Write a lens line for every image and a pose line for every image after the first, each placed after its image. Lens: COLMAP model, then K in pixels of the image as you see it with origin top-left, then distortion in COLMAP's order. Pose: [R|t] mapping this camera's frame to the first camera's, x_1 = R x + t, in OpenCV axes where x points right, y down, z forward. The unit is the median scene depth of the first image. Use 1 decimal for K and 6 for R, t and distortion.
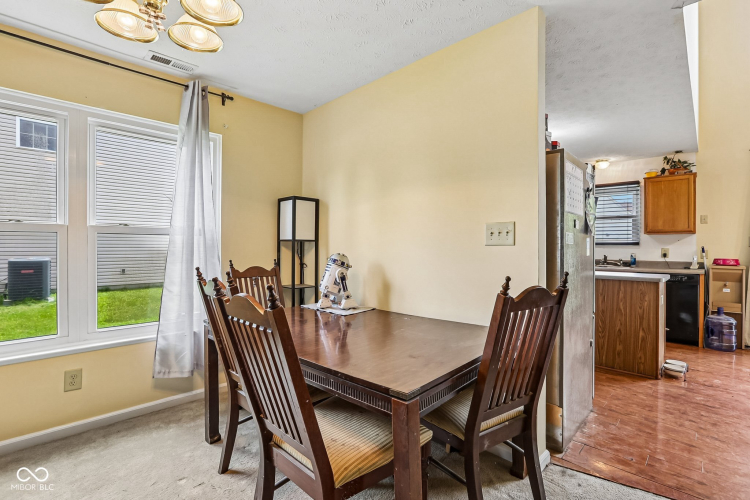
lens RADIAL K [[348.3, 0, 370.8], [0, 348.3, 246.8], [0, 0, 1]] dist [-0.033508, 0.012124]
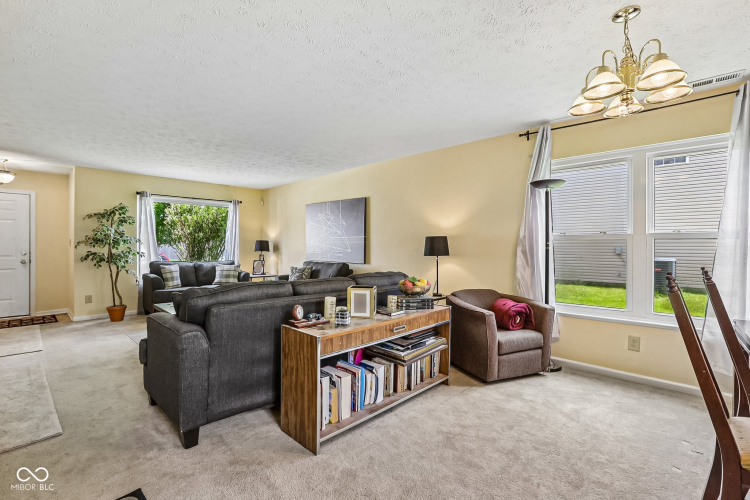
lens RADIAL K [[348.3, 0, 370.8], [0, 348.3, 246.8], [0, 0, 1]] dist [-0.033508, 0.012124]
pose [[0.032952, -0.002312, -0.999454, 0.355233], [-0.003663, 0.999990, -0.002434, -0.001118], [0.999450, 0.003741, 0.032943, -0.094063]]
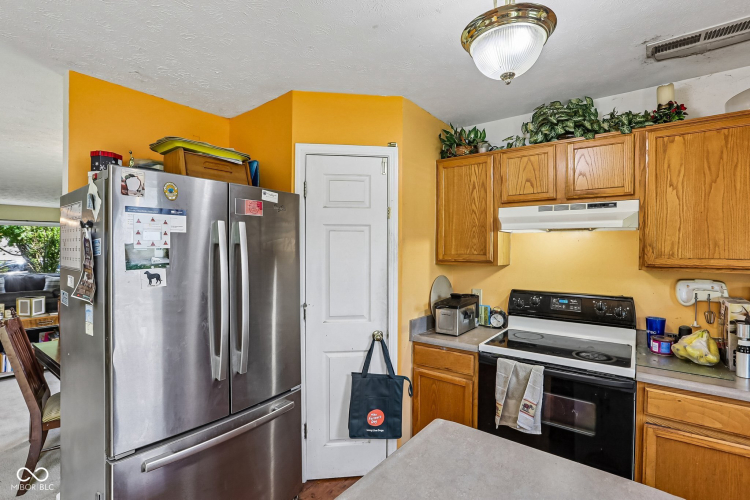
lens RADIAL K [[344.1, 0, 378.7], [0, 344.1, 251.8], [0, 0, 1]] dist [-0.059043, 0.022363]
pose [[0.150737, 0.003933, -0.988566, 0.961427], [-0.005850, 0.999978, 0.003086, -0.090692], [0.988557, 0.005318, 0.150757, 1.091966]]
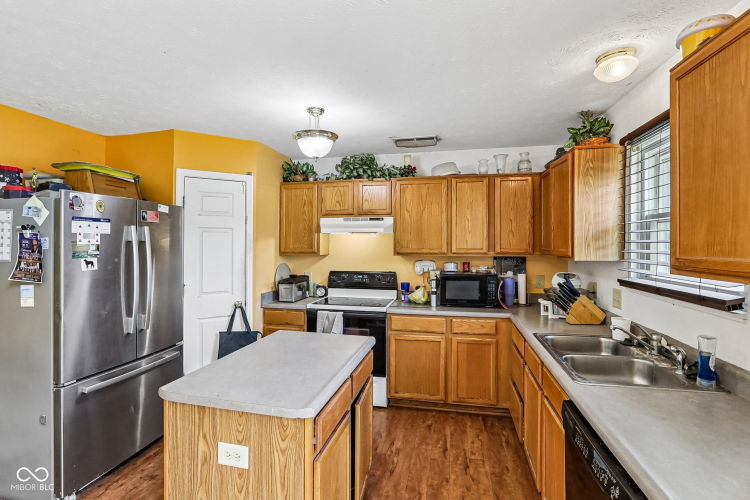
lens RADIAL K [[349.9, 0, 376.7], [0, 349.9, 242.8], [0, 0, 1]] dist [-0.060932, 0.038365]
pose [[0.553242, -0.009326, -0.832969, 1.331216], [-0.001196, 0.999927, -0.011989, -0.087916], [0.833020, 0.007629, 0.553190, 0.974773]]
